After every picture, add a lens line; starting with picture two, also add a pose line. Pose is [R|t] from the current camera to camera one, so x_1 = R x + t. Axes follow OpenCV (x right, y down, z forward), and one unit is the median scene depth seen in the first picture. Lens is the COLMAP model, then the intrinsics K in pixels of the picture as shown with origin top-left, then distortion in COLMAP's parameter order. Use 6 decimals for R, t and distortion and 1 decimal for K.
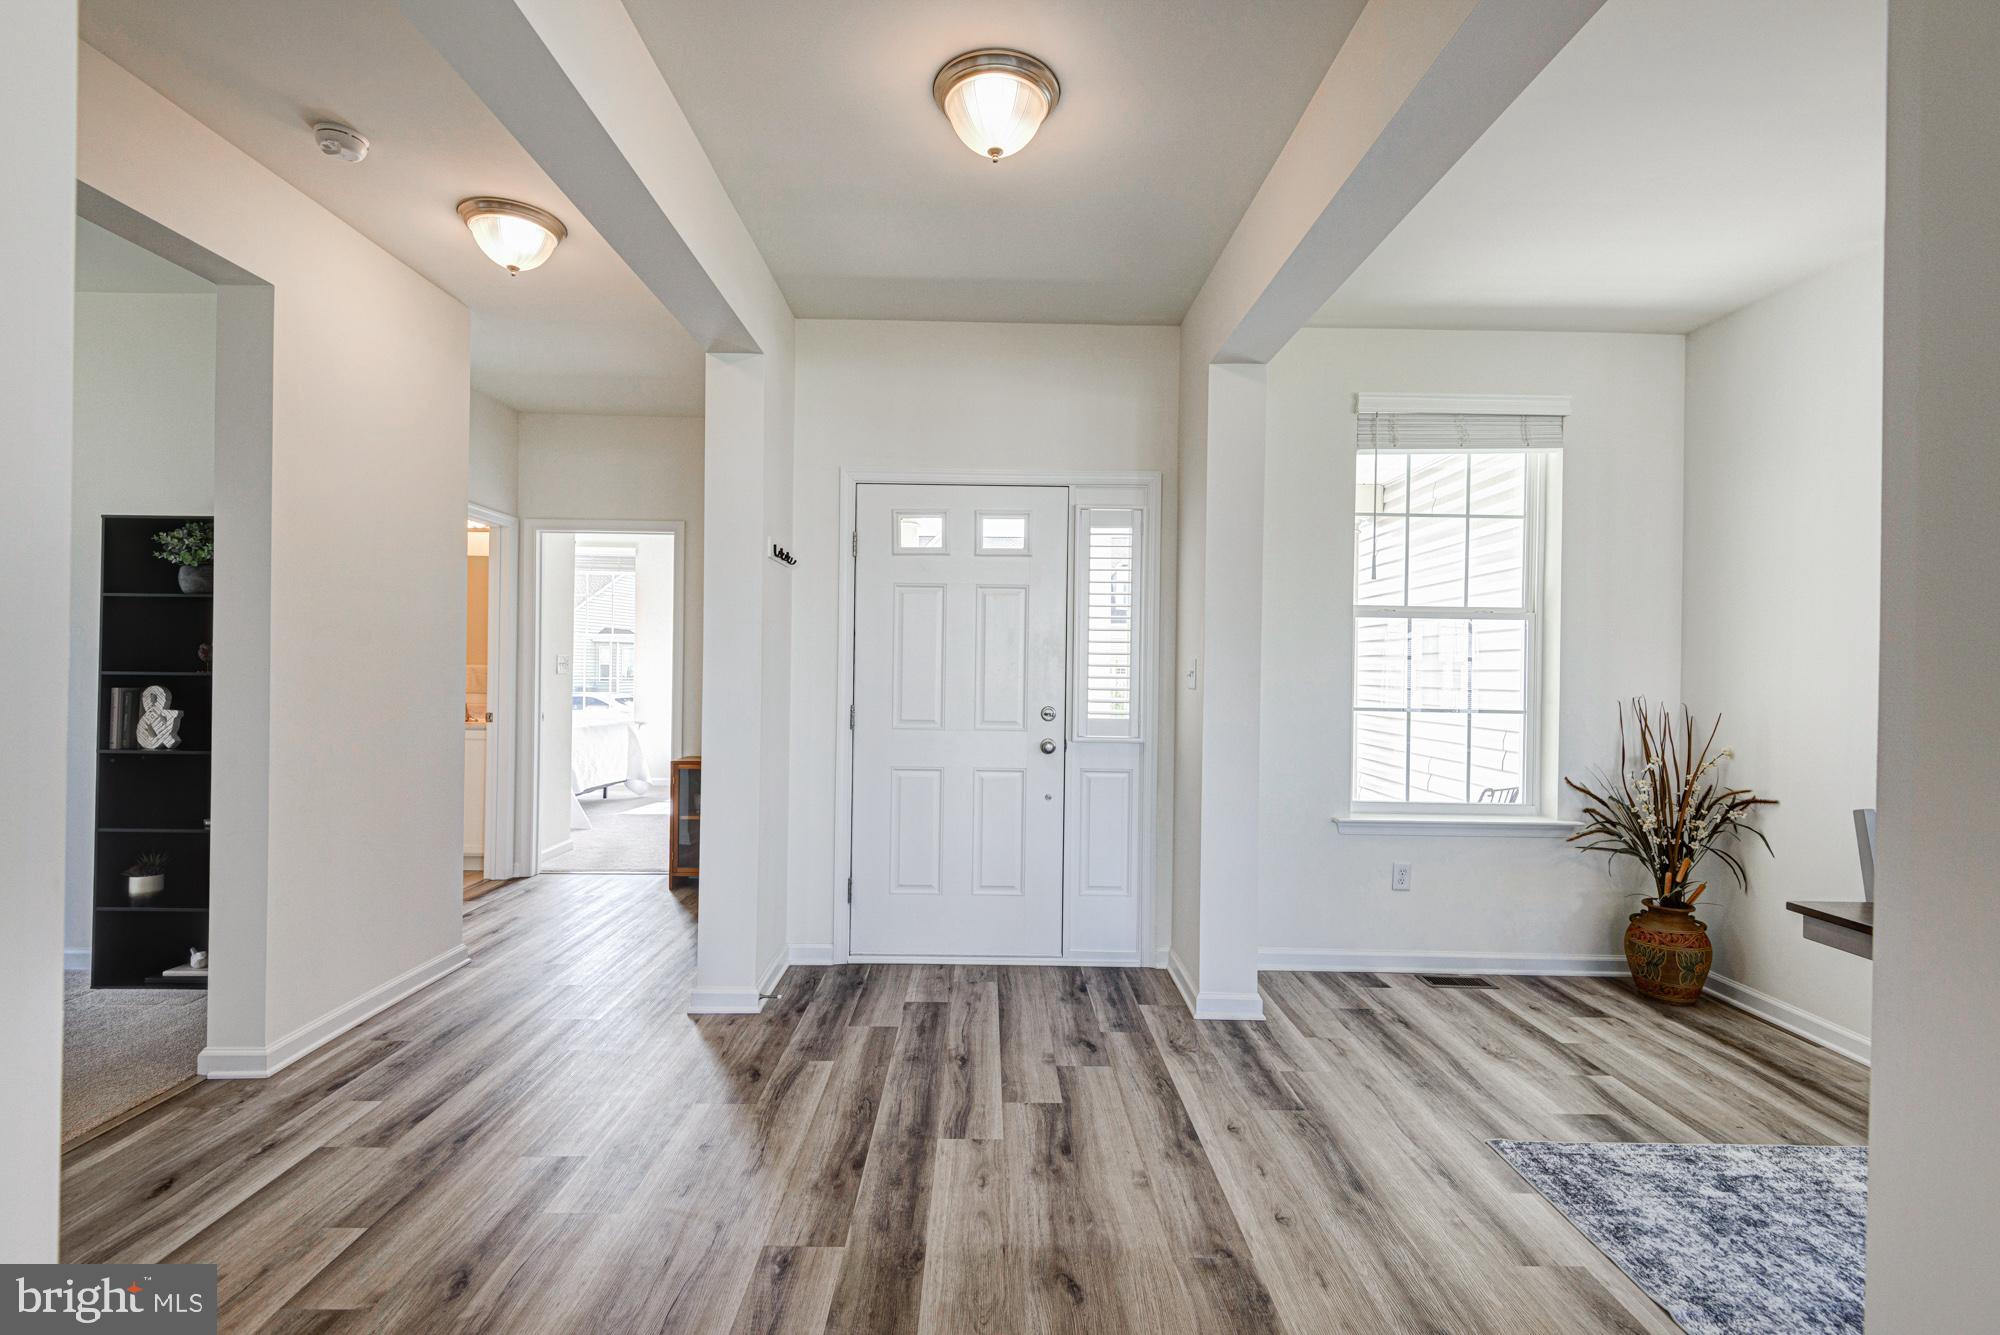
lens RADIAL K [[904.5, 0, 998.8], [0, 904.5, 670.0], [0, 0, 1]] dist [0.023703, -0.013978]
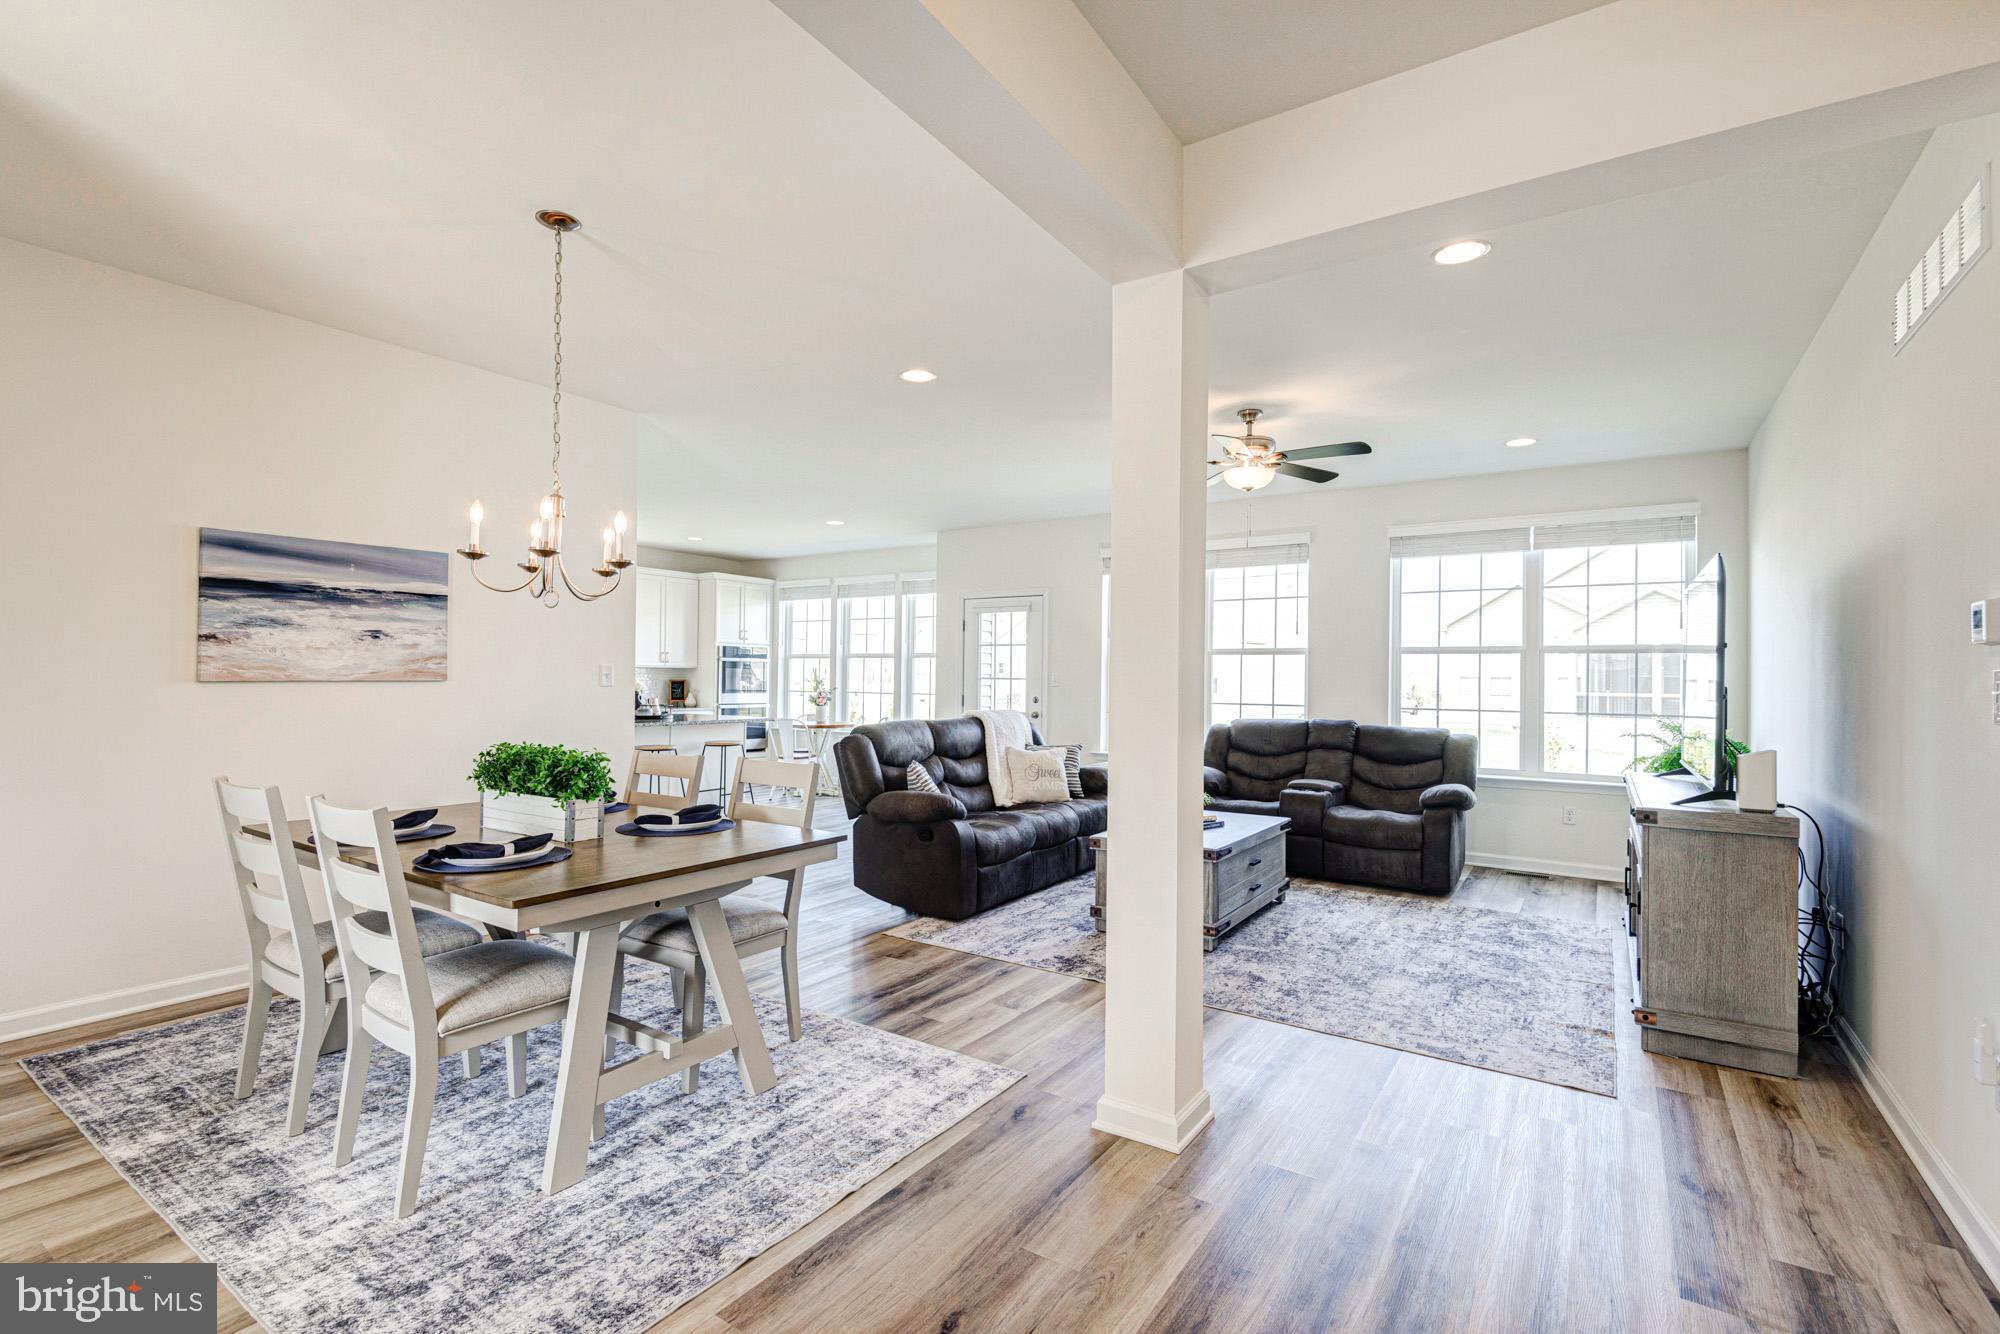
lens RADIAL K [[904.5, 0, 997.3], [0, 904.5, 668.2], [0, 0, 1]] dist [0.023703, -0.013978]
pose [[-0.823783, -0.019698, 0.566563, -0.054717], [-0.022921, 0.999736, 0.001432, -0.001700], [-0.566442, -0.011807, -0.824017, 0.881105]]
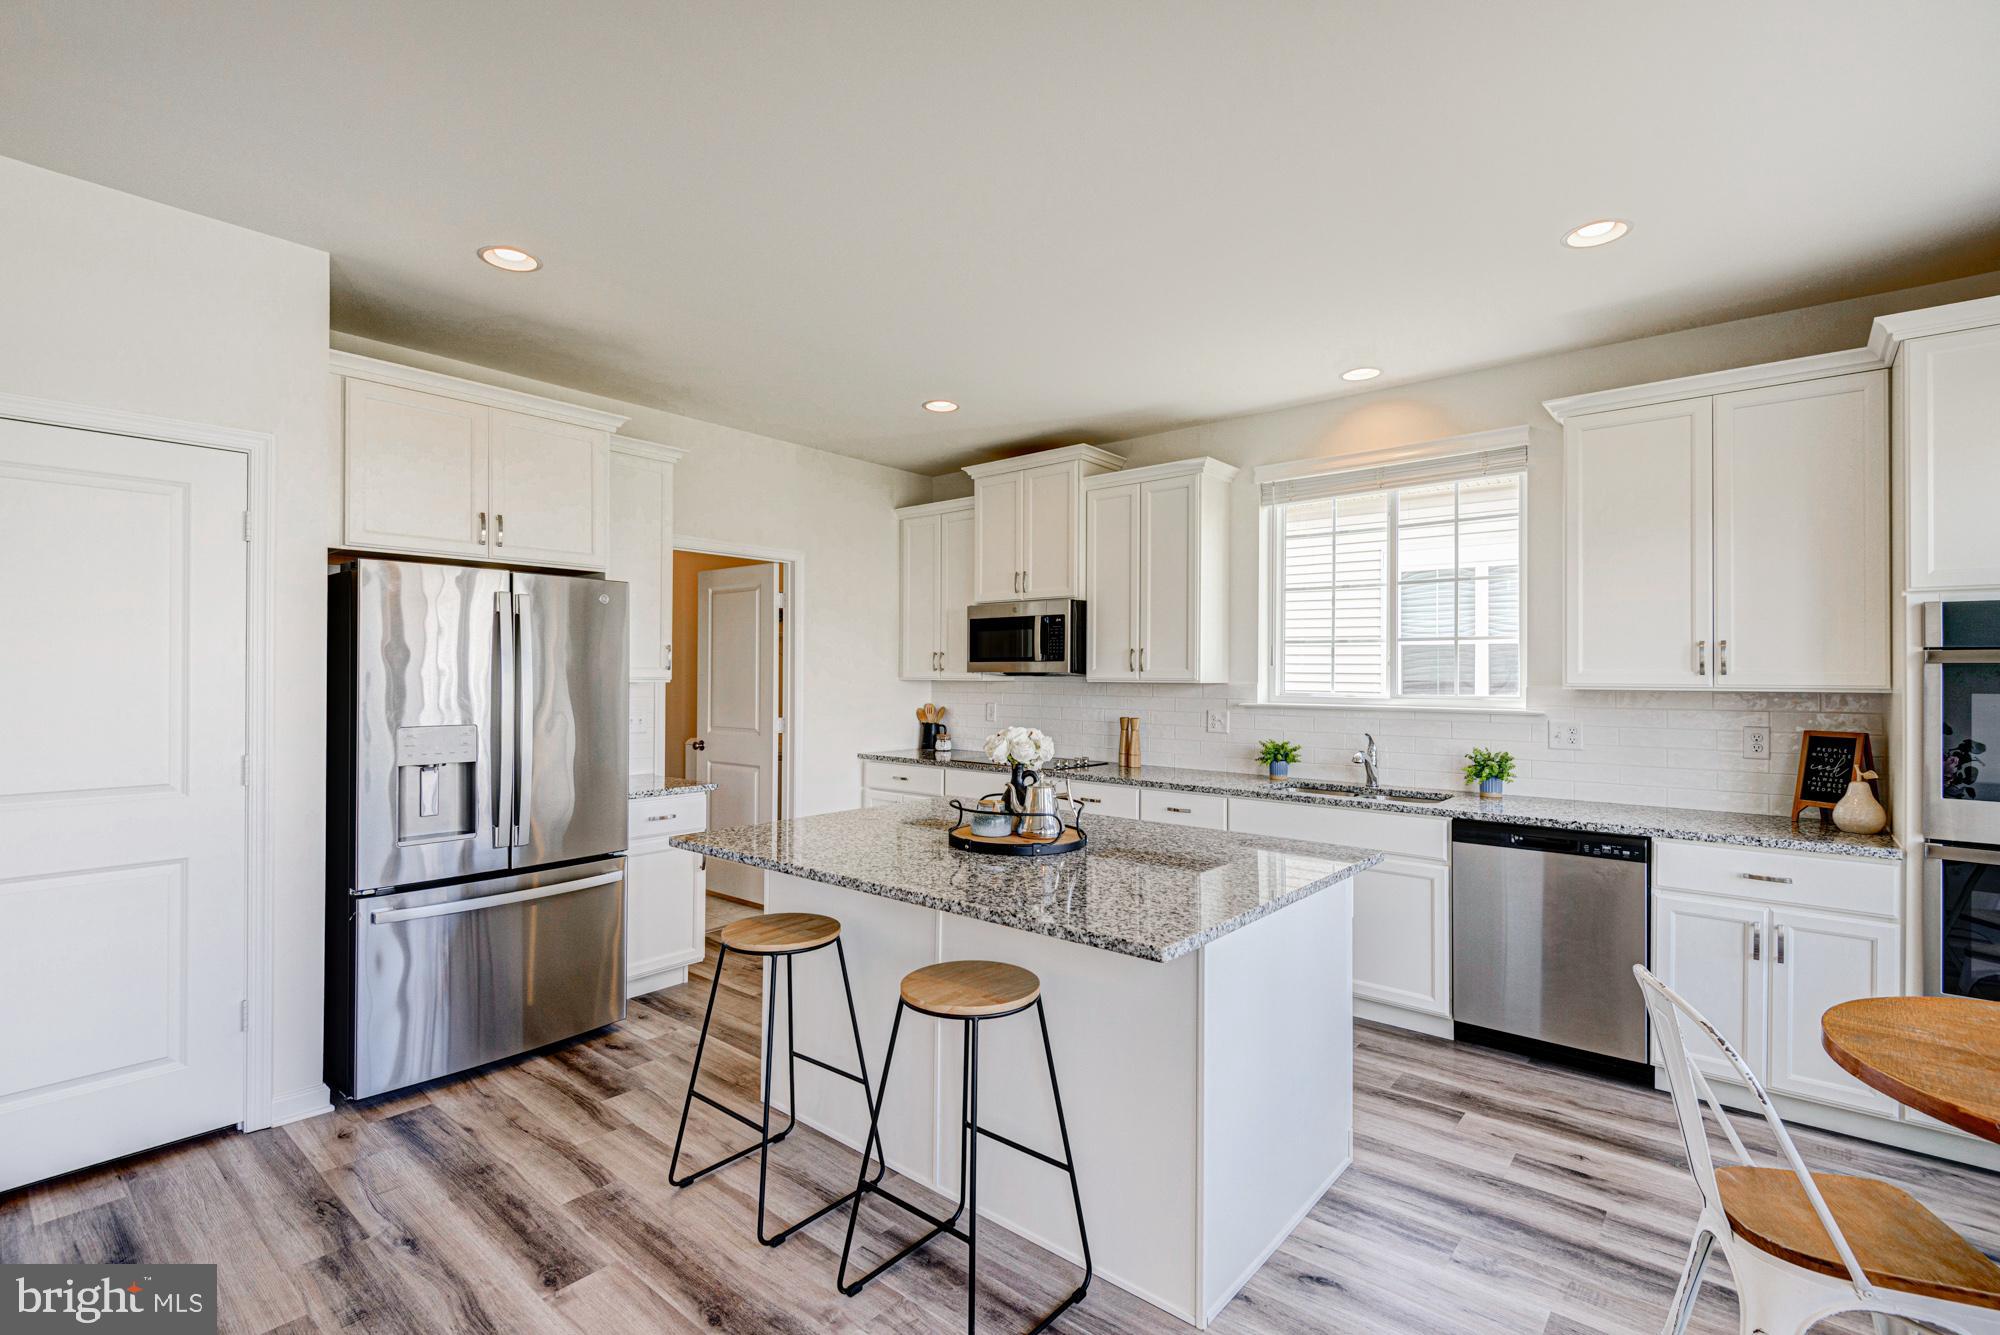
lens RADIAL K [[904.5, 0, 985.3], [0, 904.5, 672.9], [0, 0, 1]] dist [0.023703, -0.013978]
pose [[0.654383, -0.009581, 0.756102, 1.306054], [0.010172, 0.999941, 0.003867, -0.002572], [-0.756095, 0.005161, 0.654442, -0.930047]]
